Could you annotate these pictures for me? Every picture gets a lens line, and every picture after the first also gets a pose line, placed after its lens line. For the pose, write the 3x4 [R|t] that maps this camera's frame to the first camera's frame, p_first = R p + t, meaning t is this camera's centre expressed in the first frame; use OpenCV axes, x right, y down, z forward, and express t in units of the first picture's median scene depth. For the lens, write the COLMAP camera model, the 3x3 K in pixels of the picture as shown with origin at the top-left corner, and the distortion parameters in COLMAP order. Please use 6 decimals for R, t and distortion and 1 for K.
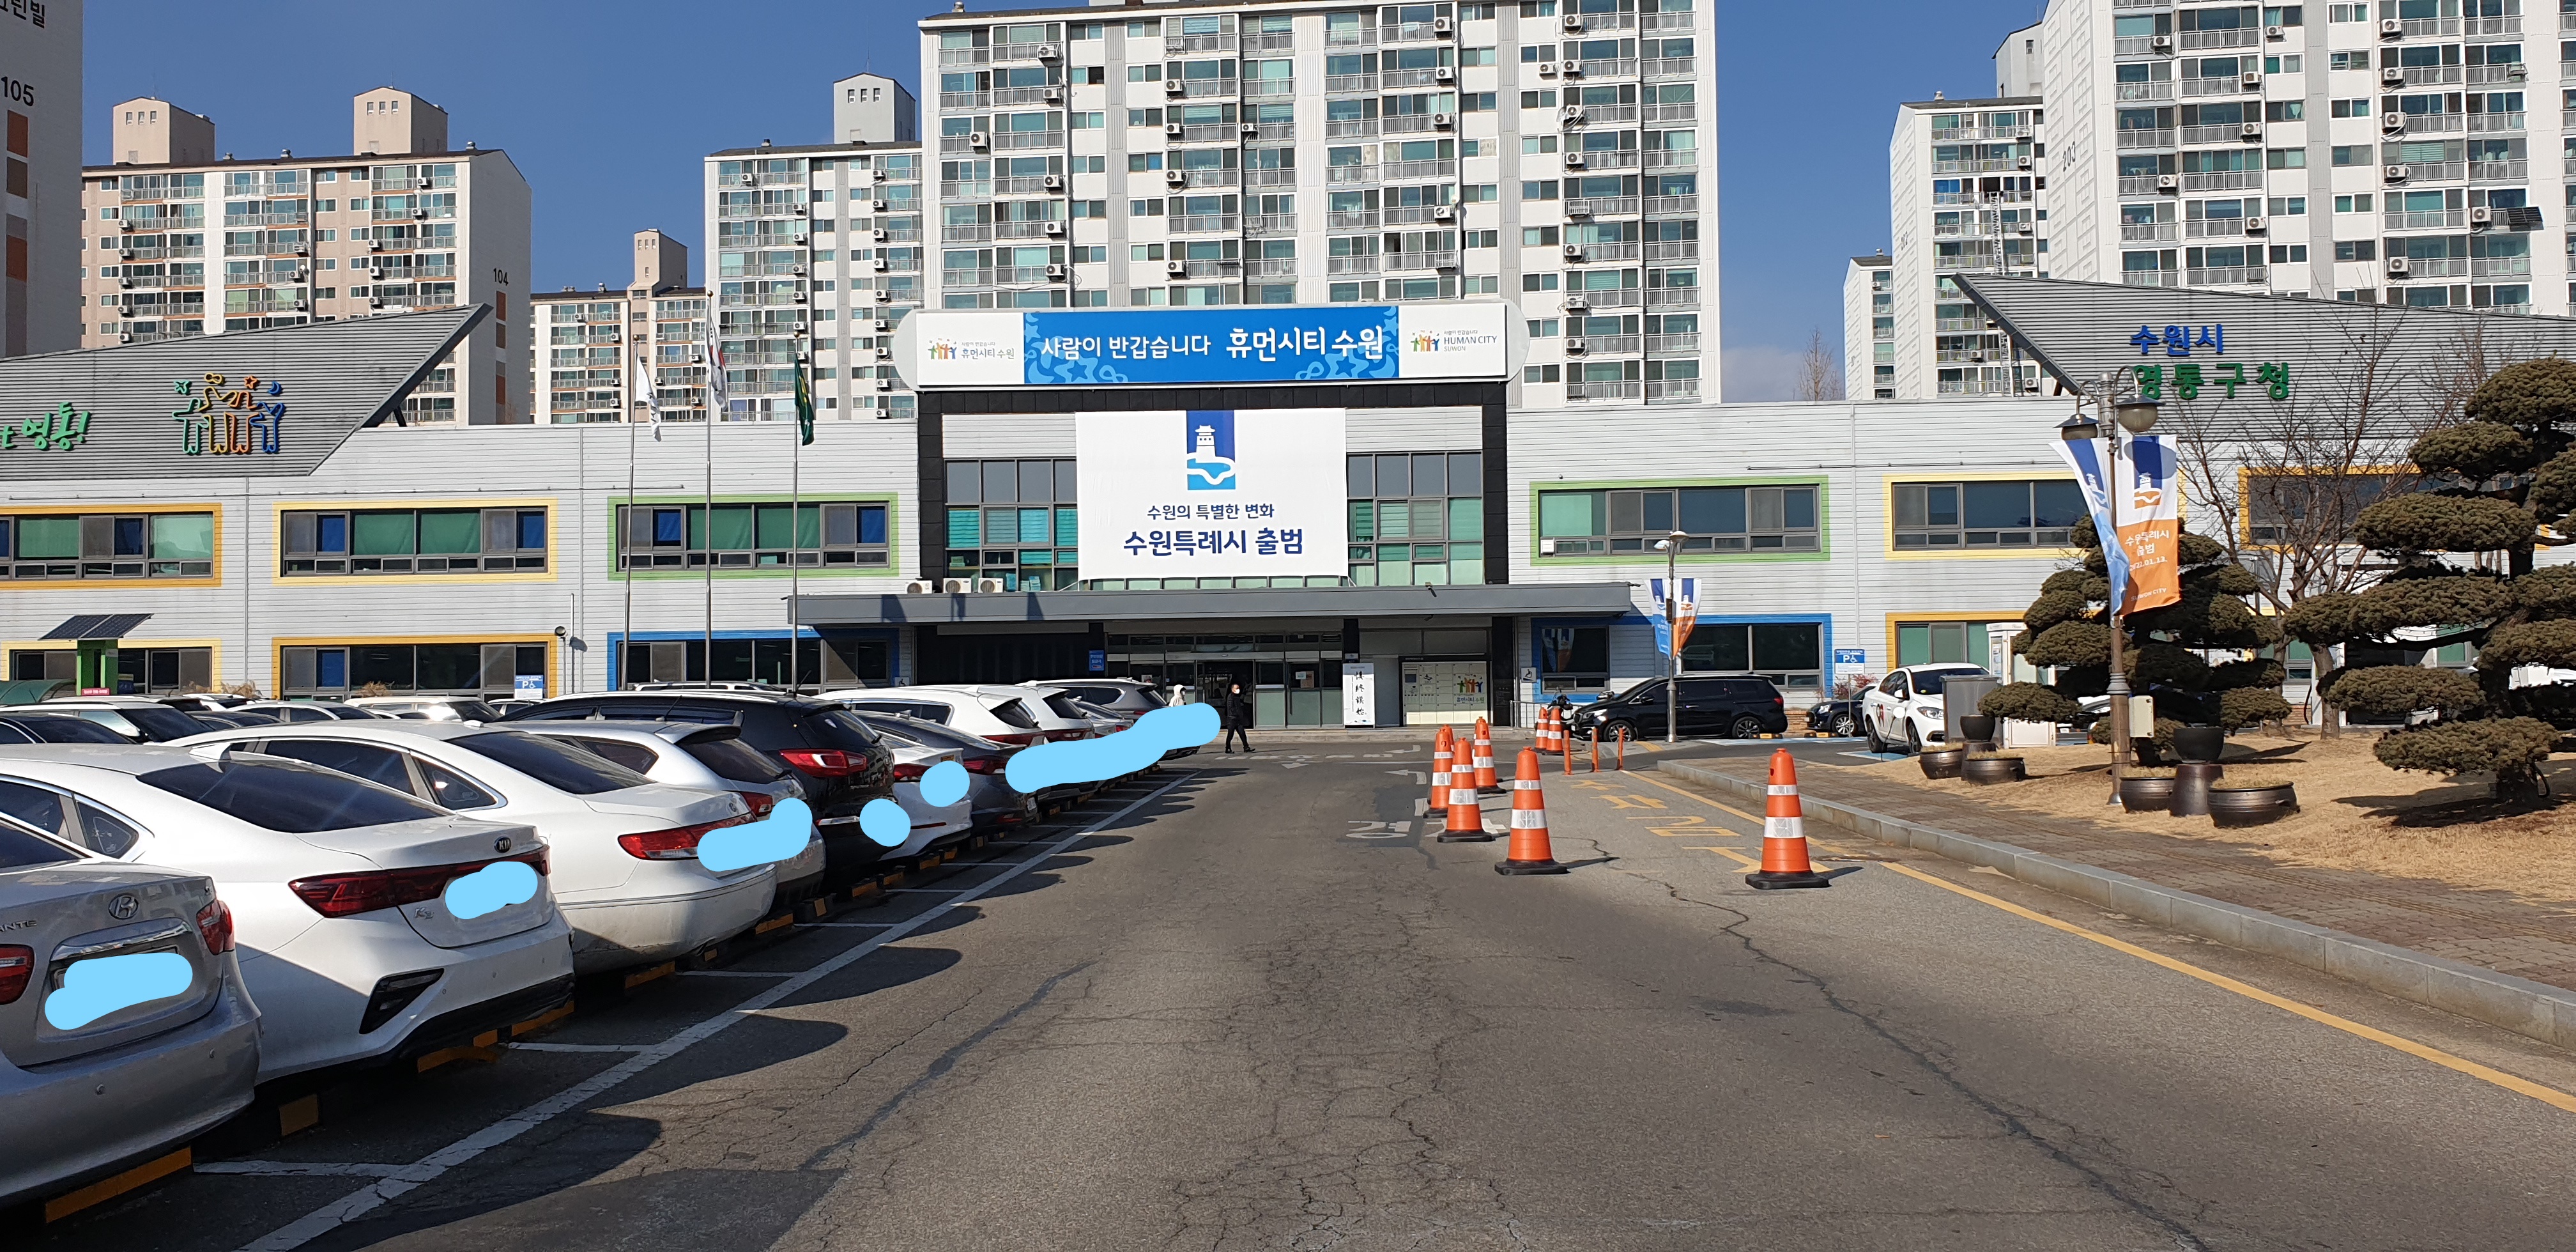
lens RADIAL K [[2012.6, 0, 1299.1], [0, 2012.6, 629.6], [0, 0, 1]] dist [-0.001731, 0.022975]
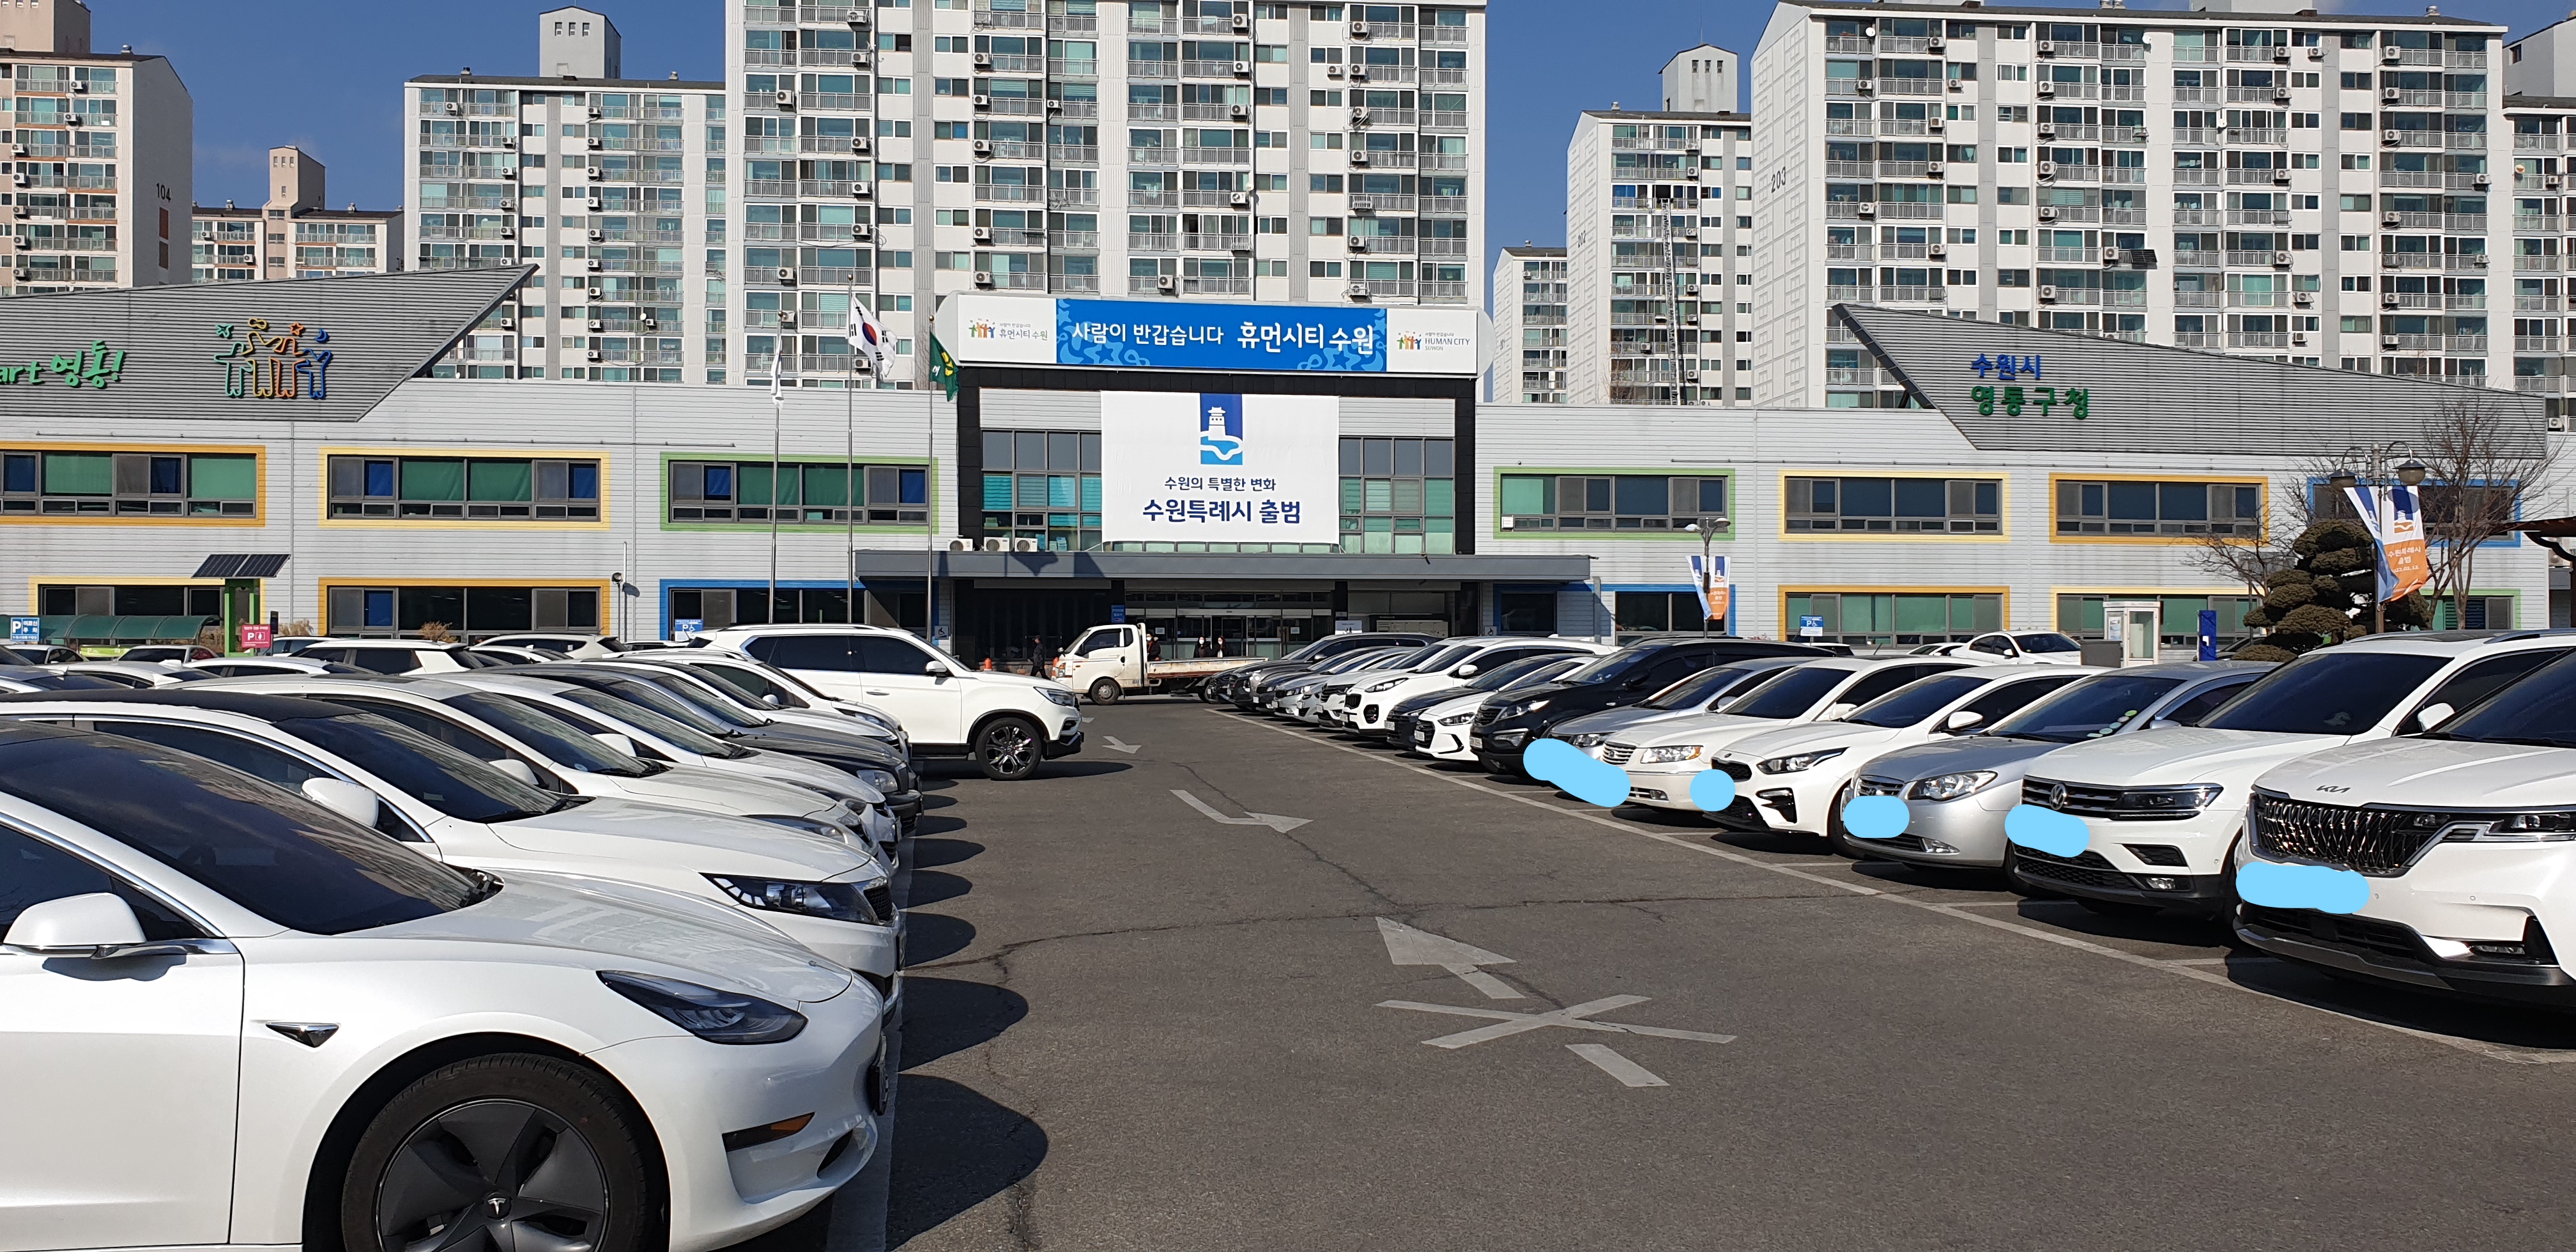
lens RADIAL K [[2012.6, 0, 1267.0], [0, 2012.6, 637.5], [0, 0, 1]] dist [-0.001731, 0.022975]
pose [[0.979522, 0.014563, 0.200810, -0.239507], [-0.019912, 0.999498, 0.024646, -0.000560], [-0.200350, -0.028140, 0.979320, -0.110814]]
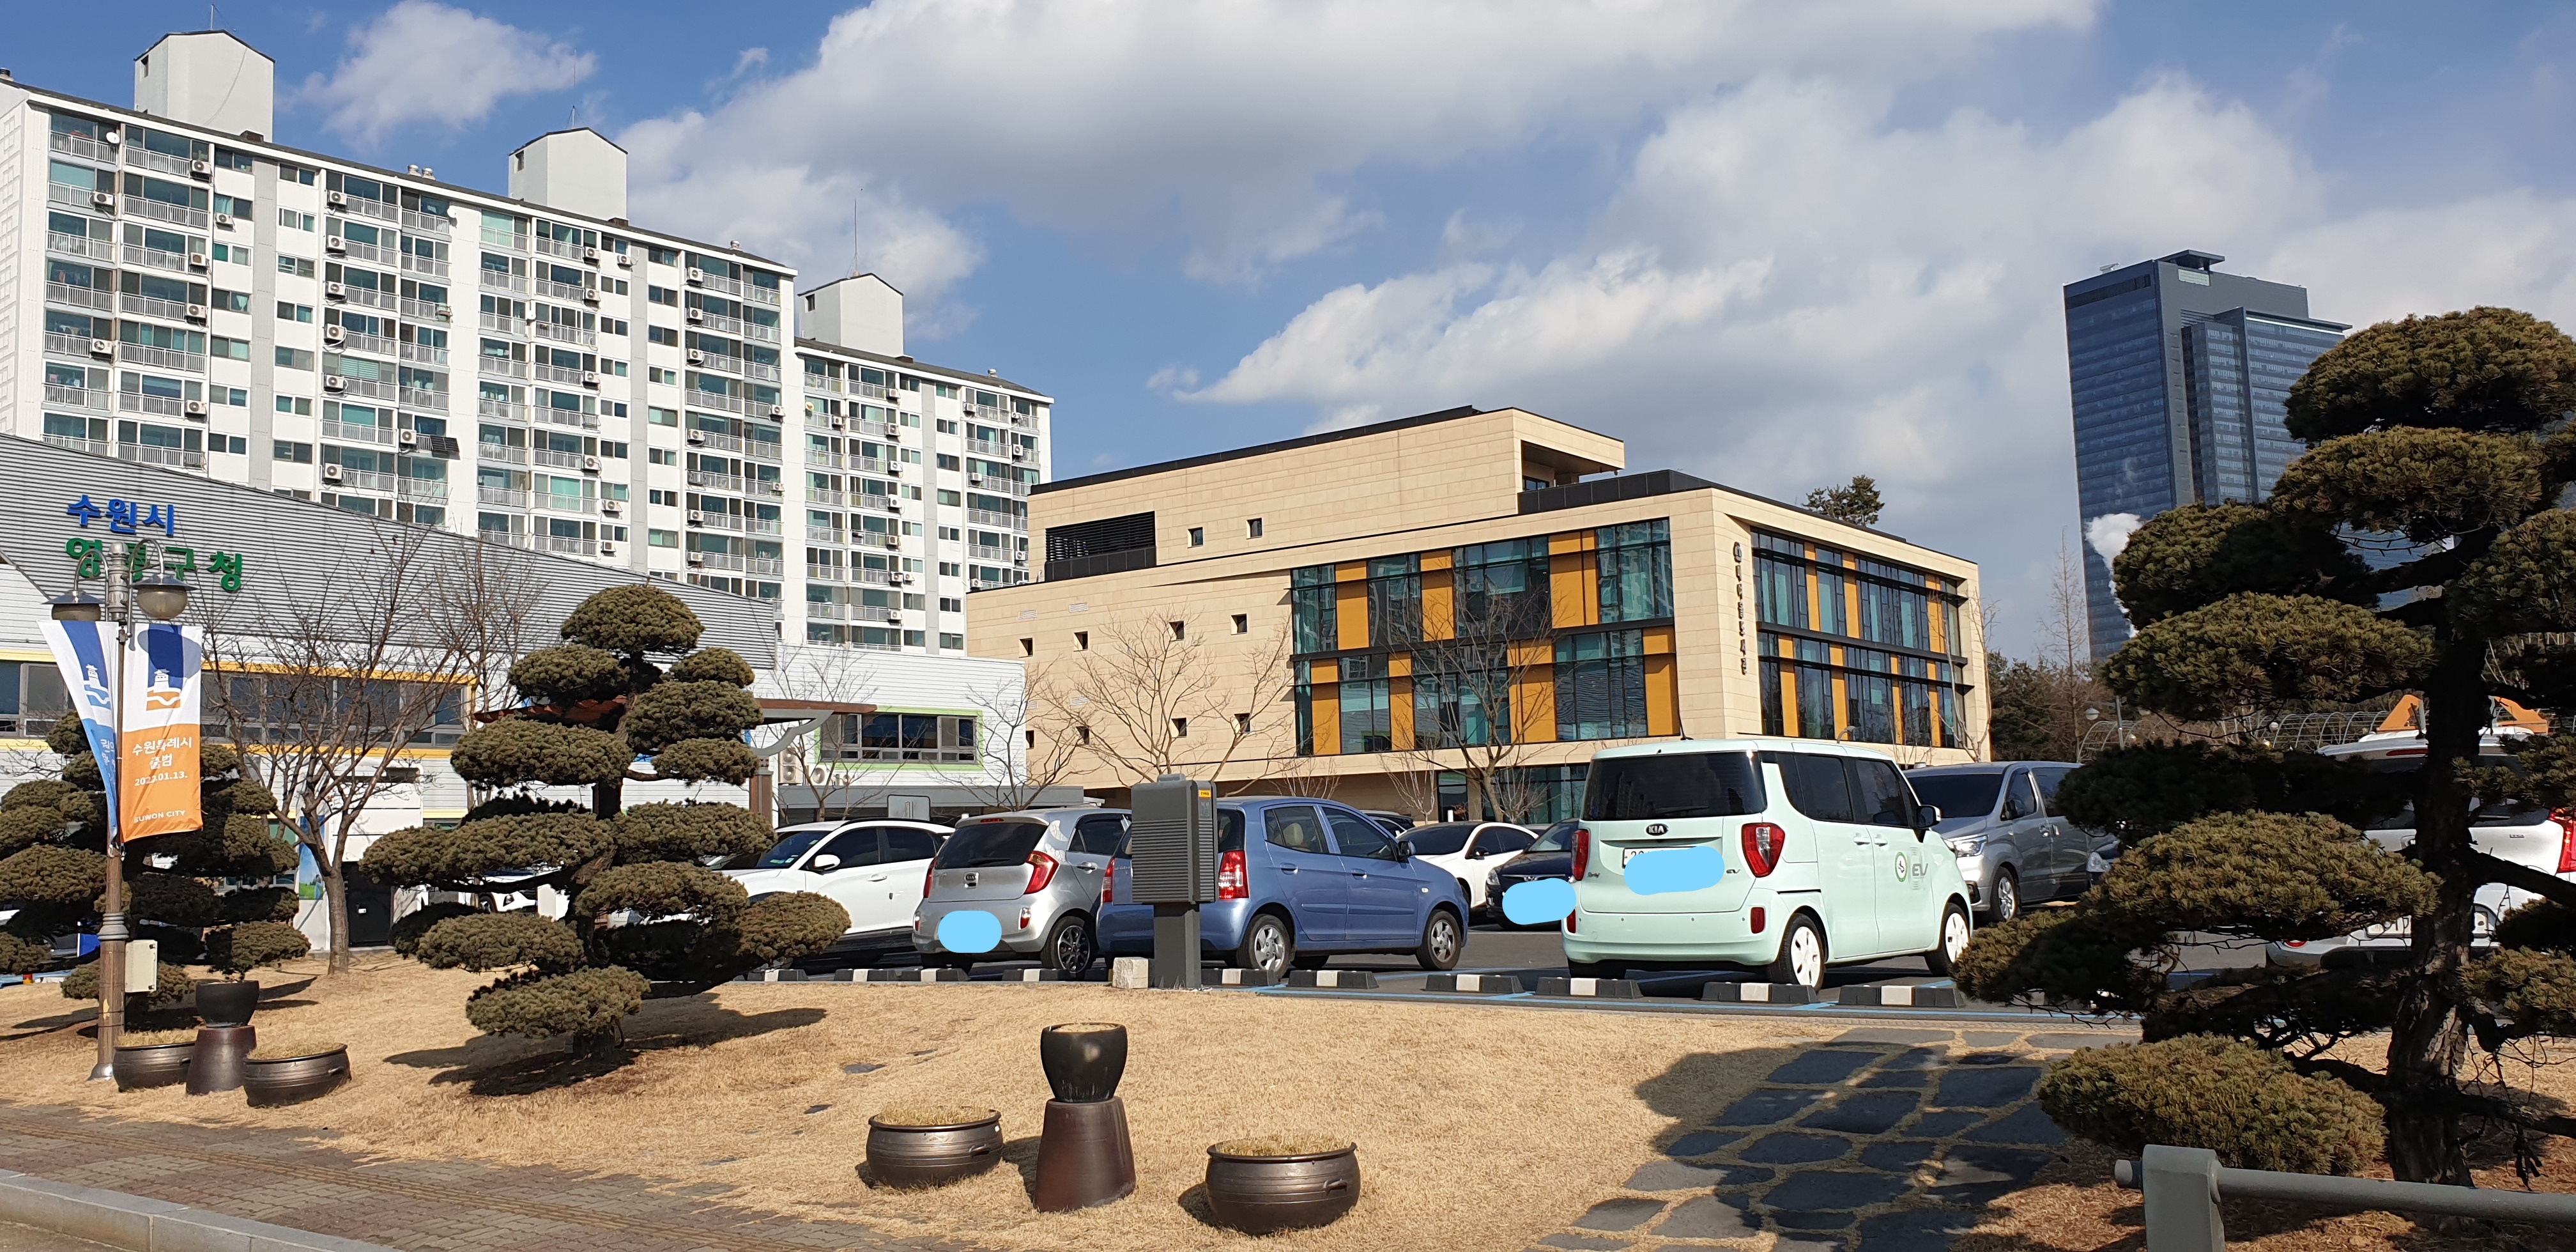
lens RADIAL K [[2012.6, 0, 1239.7], [0, 2012.6, 642.9], [0, 0, 1]] dist [-0.001731, 0.022975]
pose [[0.591614, 0.079155, 0.802326, 0.005105], [-0.007588, 0.995671, -0.092635, -0.004916], [-0.806186, 0.048716, 0.589653, 0.050152]]
